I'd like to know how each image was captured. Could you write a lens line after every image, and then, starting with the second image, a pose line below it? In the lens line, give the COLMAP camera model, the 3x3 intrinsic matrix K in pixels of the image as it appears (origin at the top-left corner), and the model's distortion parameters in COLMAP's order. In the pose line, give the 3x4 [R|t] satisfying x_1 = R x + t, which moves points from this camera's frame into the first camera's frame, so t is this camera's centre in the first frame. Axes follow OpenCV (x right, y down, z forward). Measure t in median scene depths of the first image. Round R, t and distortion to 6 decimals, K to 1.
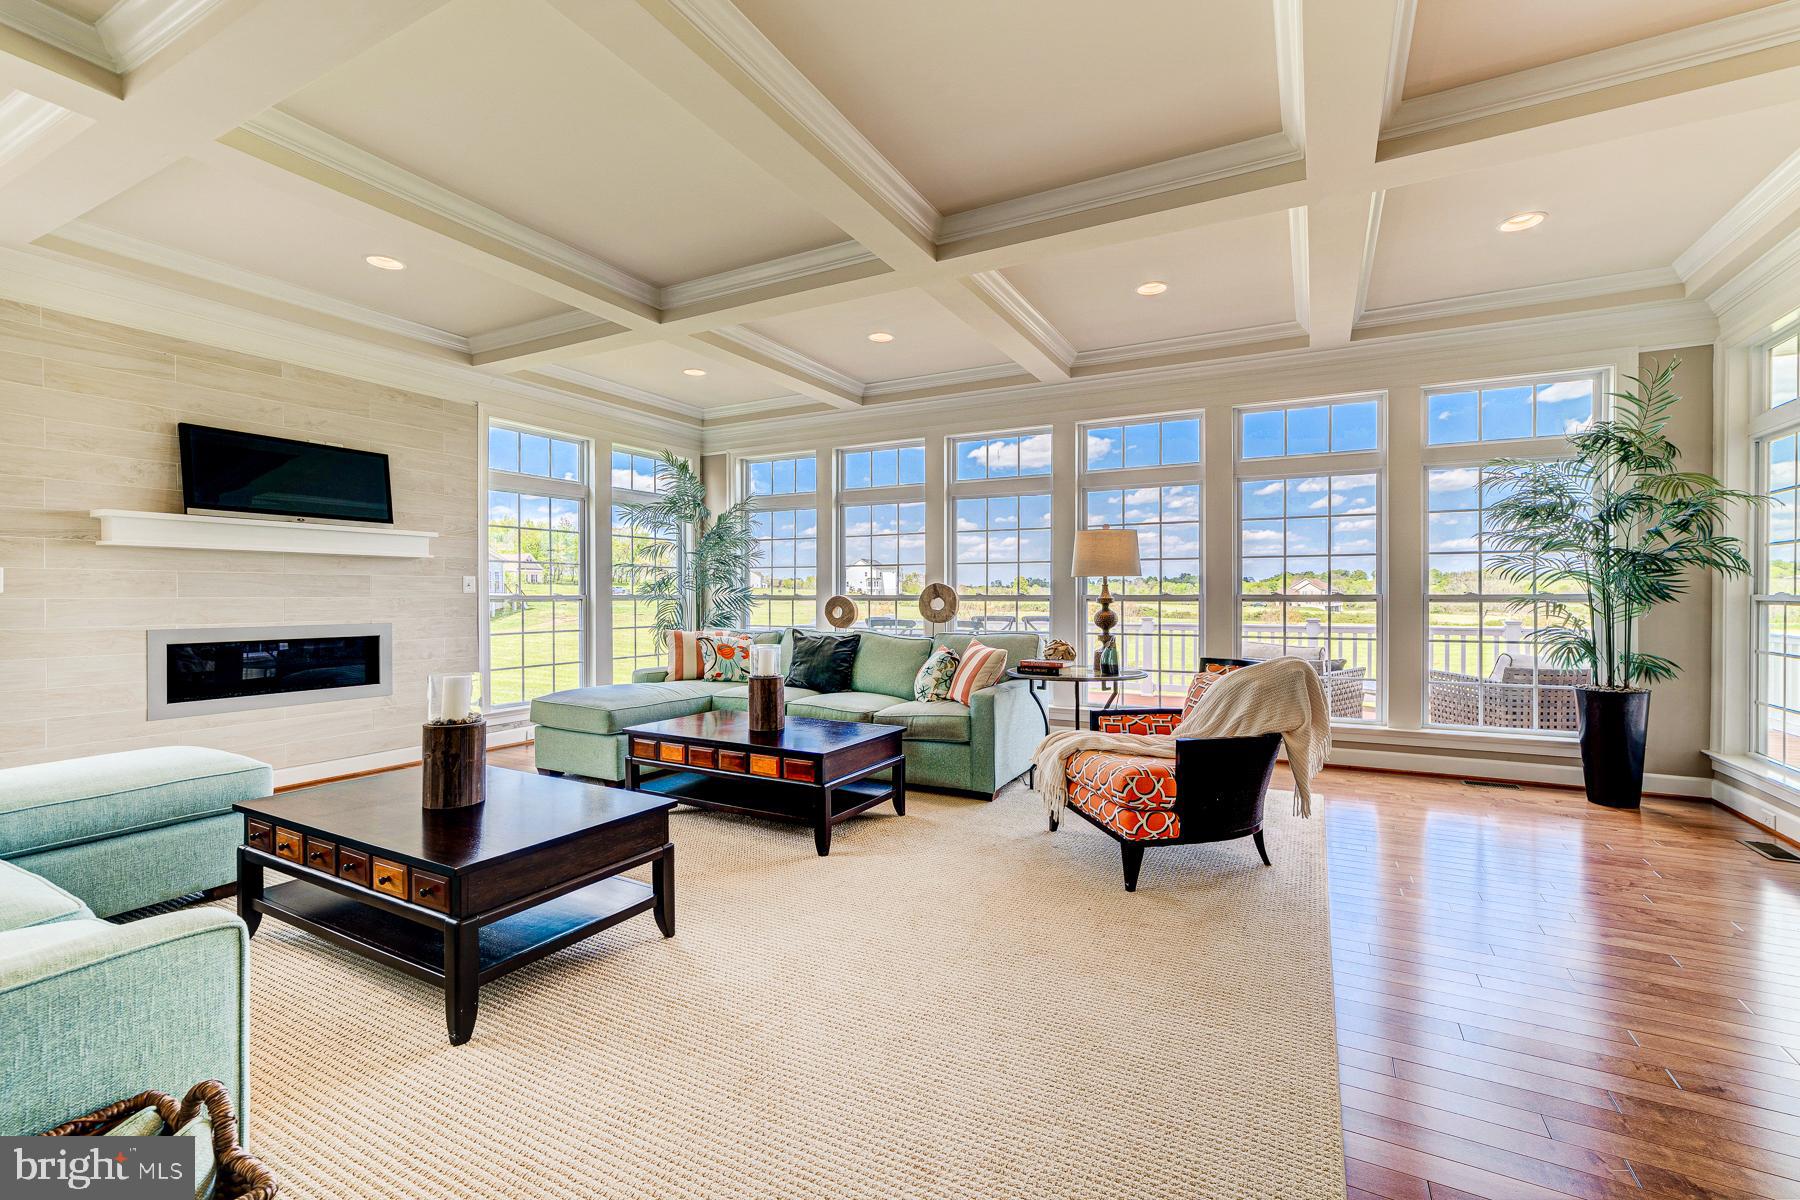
lens RADIAL K [[710.9, 0, 900.4], [0, 710.9, 600.4], [0, 0, 1]] dist [0.002987, 0.001817]
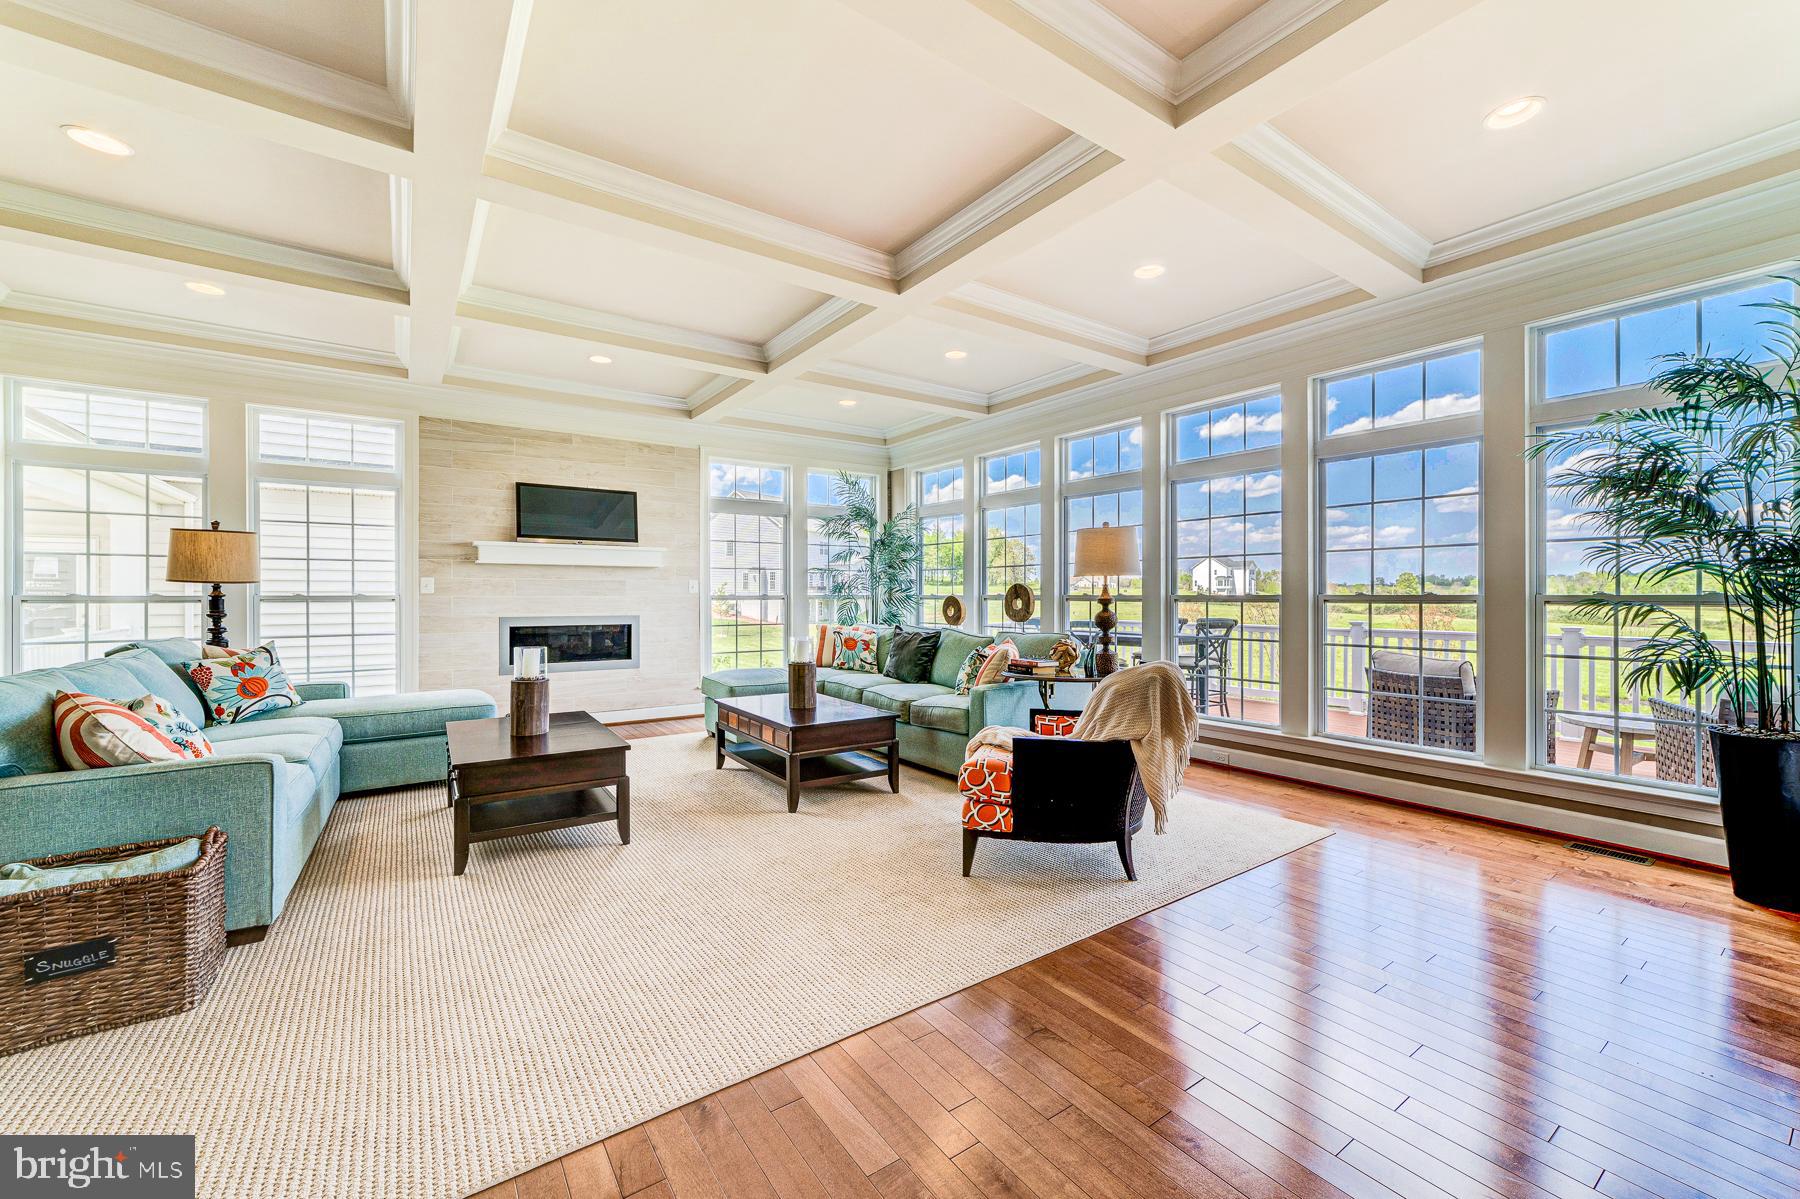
lens RADIAL K [[710.9, 0, 898.3], [0, 710.9, 597.4], [0, 0, 1]] dist [0.002987, 0.001817]
pose [[0.893013, 0.003008, -0.450020, 0.438053], [-0.004714, 0.999985, -0.002668, -0.000913], [0.450006, 0.004504, 0.893014, 0.006408]]
